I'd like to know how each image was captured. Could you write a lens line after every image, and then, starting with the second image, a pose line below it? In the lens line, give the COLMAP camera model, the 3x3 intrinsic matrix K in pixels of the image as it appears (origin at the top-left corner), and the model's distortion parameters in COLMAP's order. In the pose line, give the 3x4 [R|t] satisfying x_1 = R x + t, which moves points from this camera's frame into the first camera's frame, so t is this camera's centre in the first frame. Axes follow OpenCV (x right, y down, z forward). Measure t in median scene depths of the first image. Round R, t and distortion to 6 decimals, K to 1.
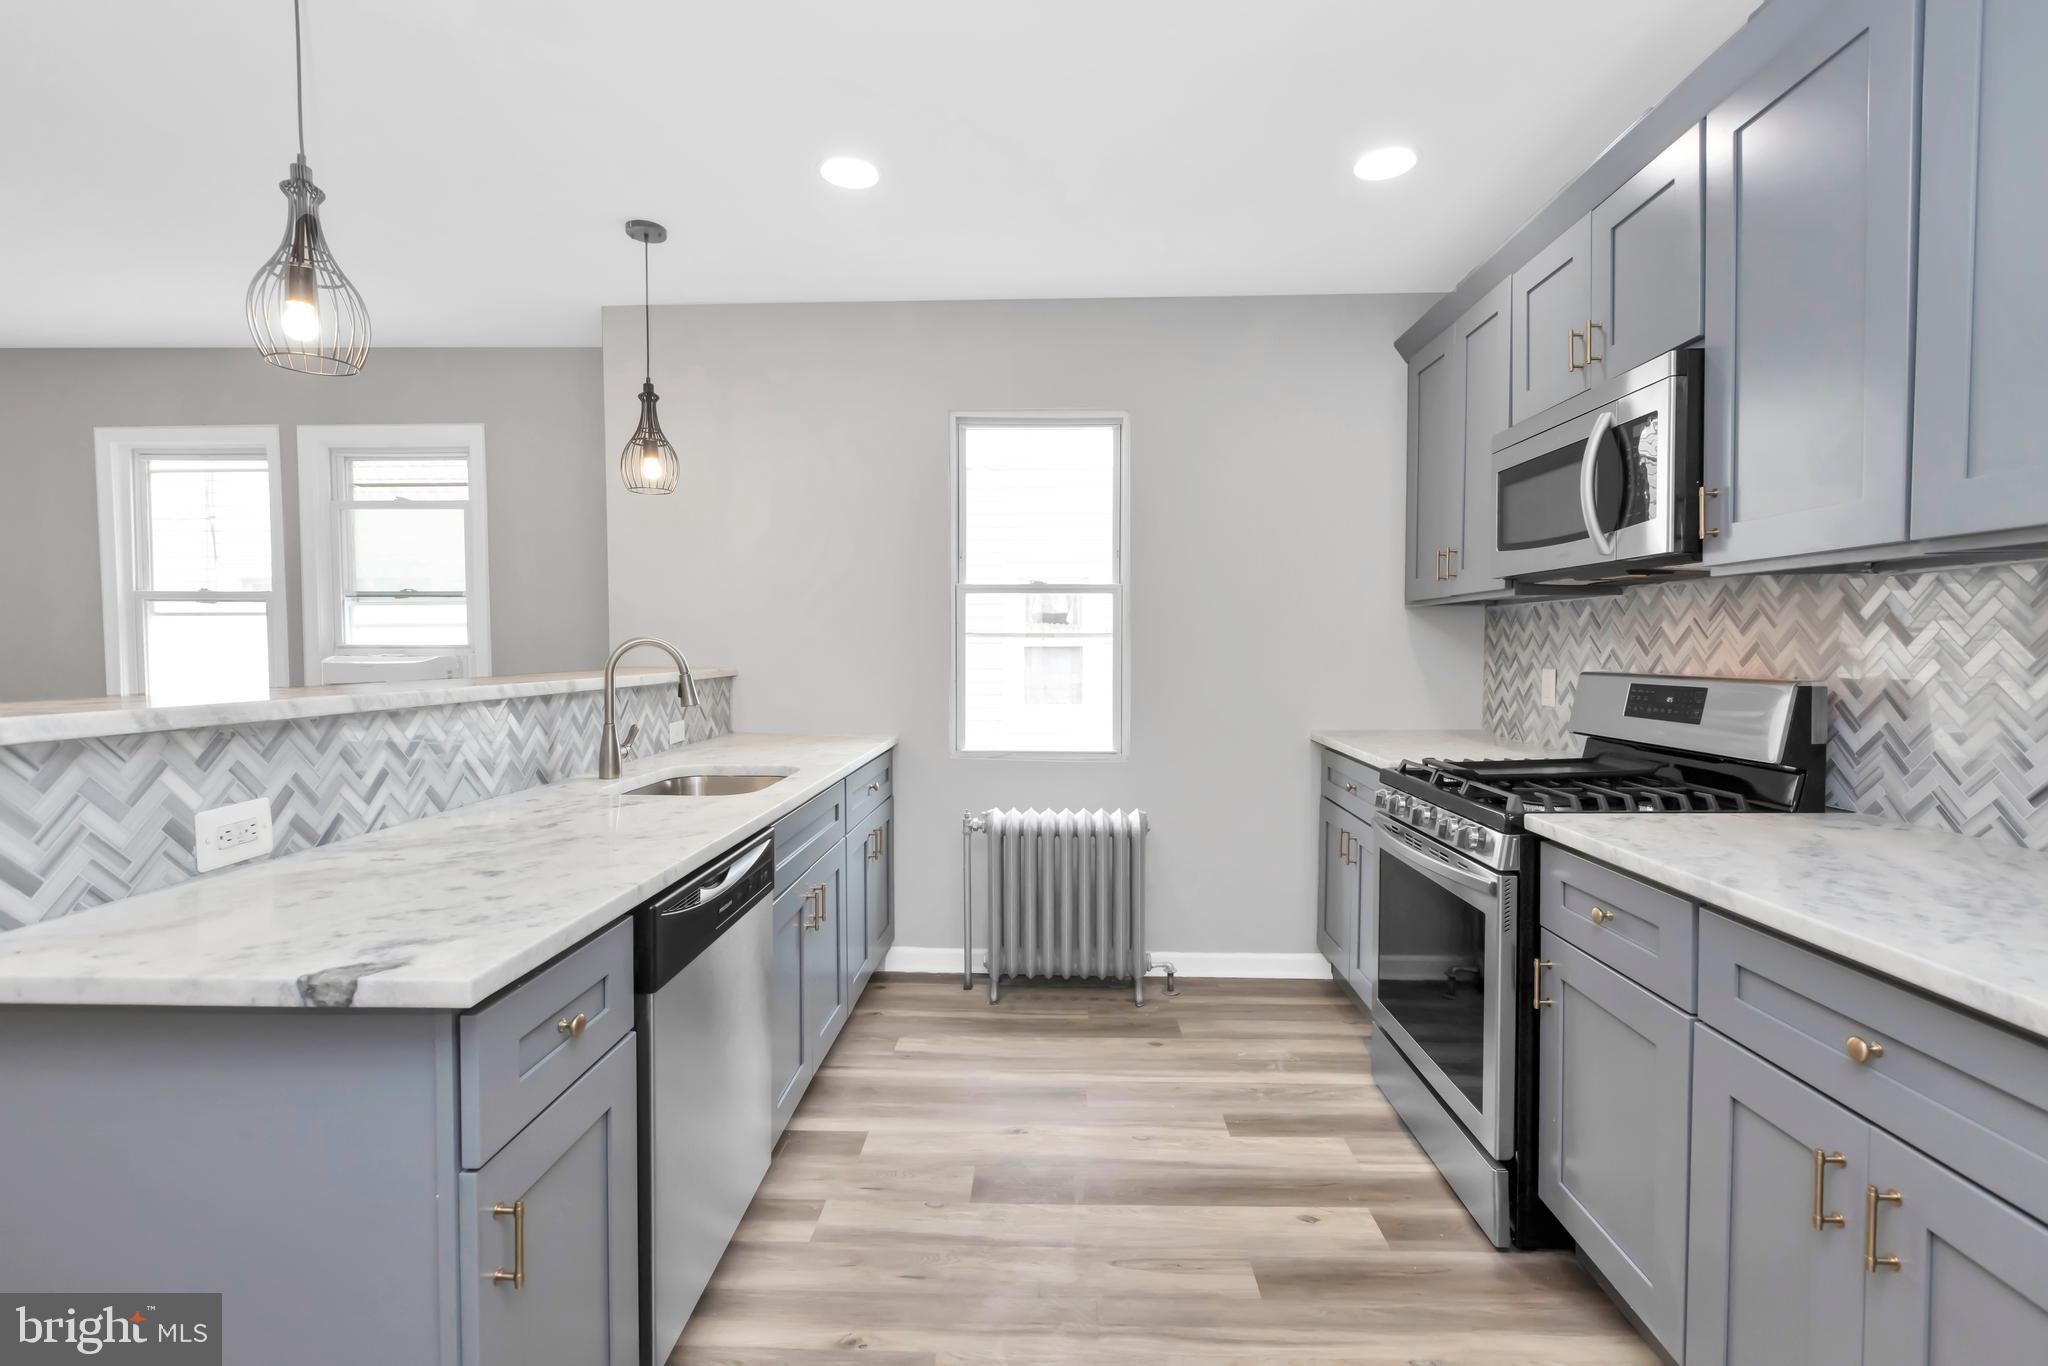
lens RADIAL K [[919.3, 0, 1046.3], [0, 919.3, 646.8], [0, 0, 1]] dist [0.001875, 0.000190]
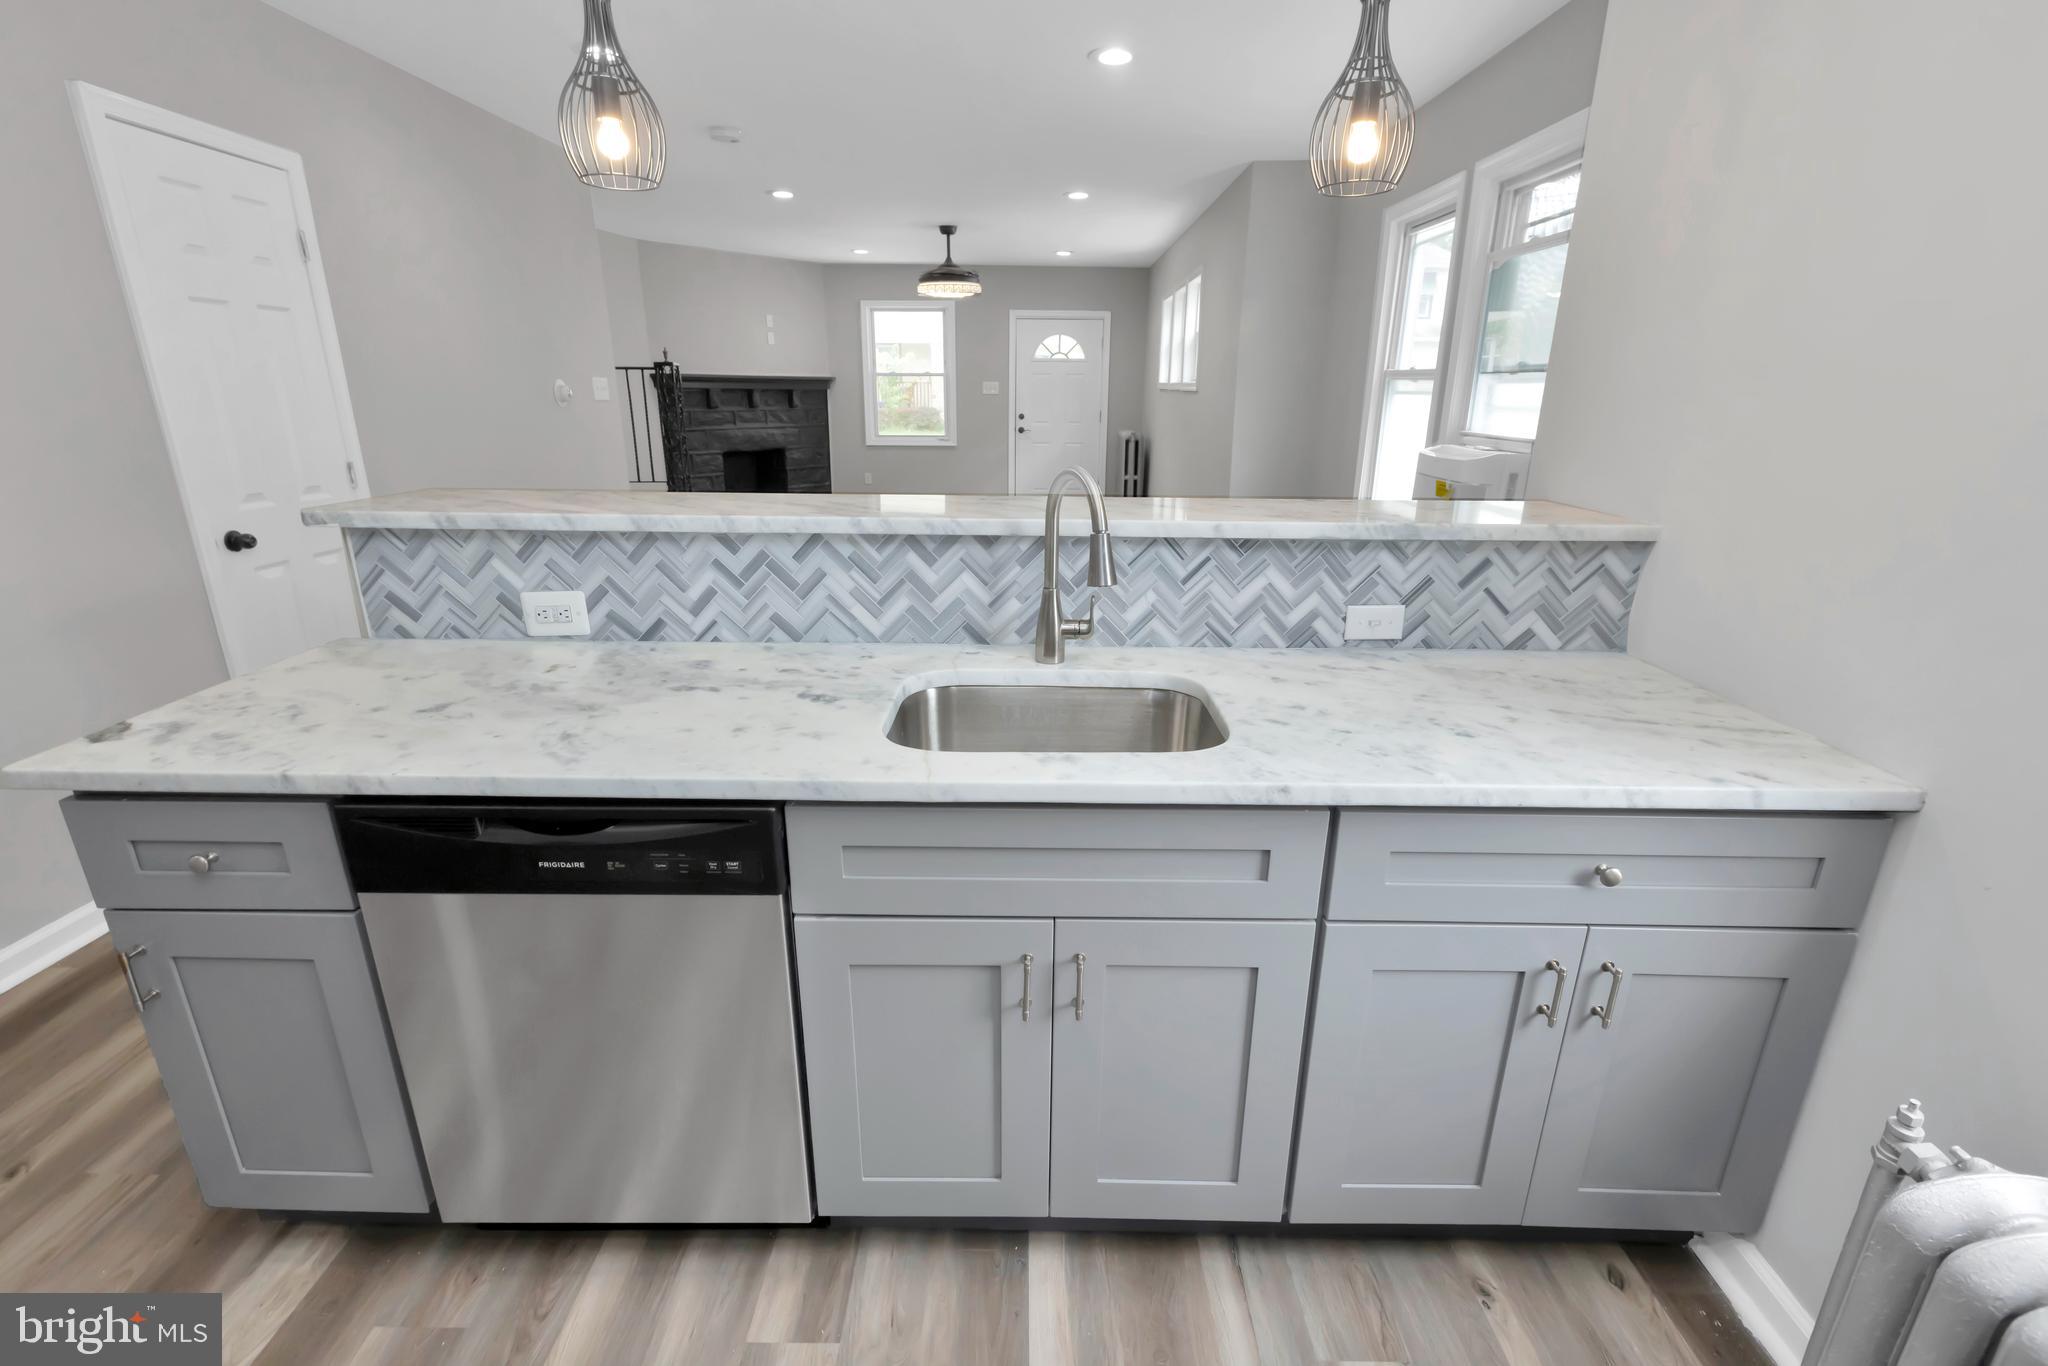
lens RADIAL K [[911.5, 0, 1024.0], [0, 911.5, 683.0], [0, 0, 1]] dist [0.000550, 0.000218]
pose [[0.011674, 0.311105, -0.950304, 0.265186], [-0.012977, 0.950336, 0.310956, -0.078925], [0.999848, 0.008702, 0.015131, 1.144149]]
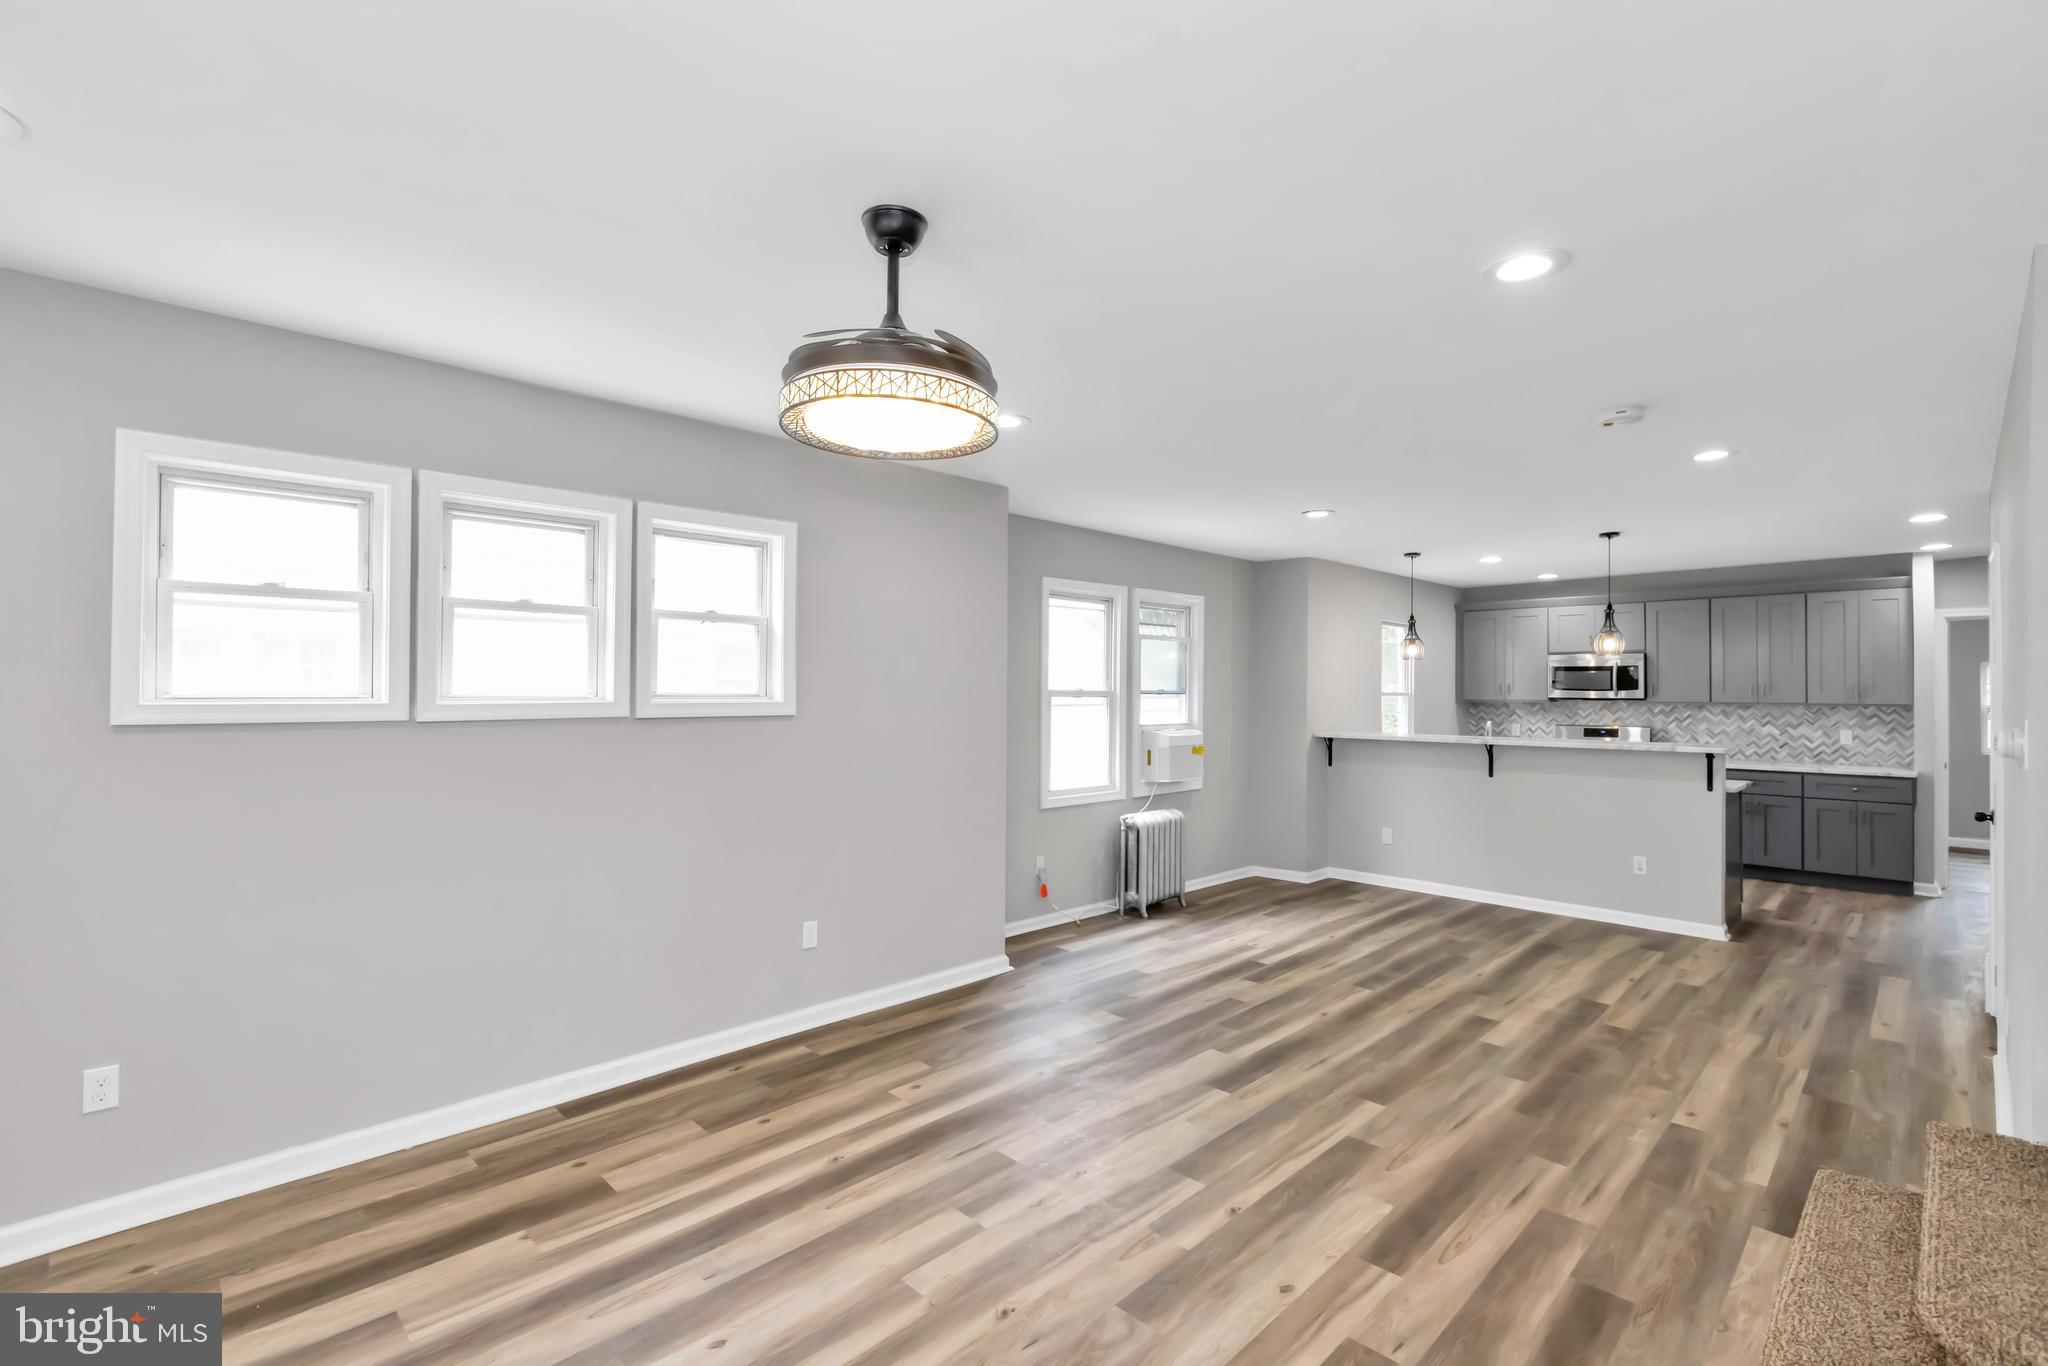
lens RADIAL K [[907.3, 0, 1016.8], [0, 907.3, 688.8], [0, 0, 1]] dist [-0.000123, -0.000345]
pose [[0.700666, 0.004274, 0.713477, -4.103312], [-0.001094, 0.999987, -0.004916, -0.111932], [-0.713489, 0.002663, 0.700662, 0.105029]]
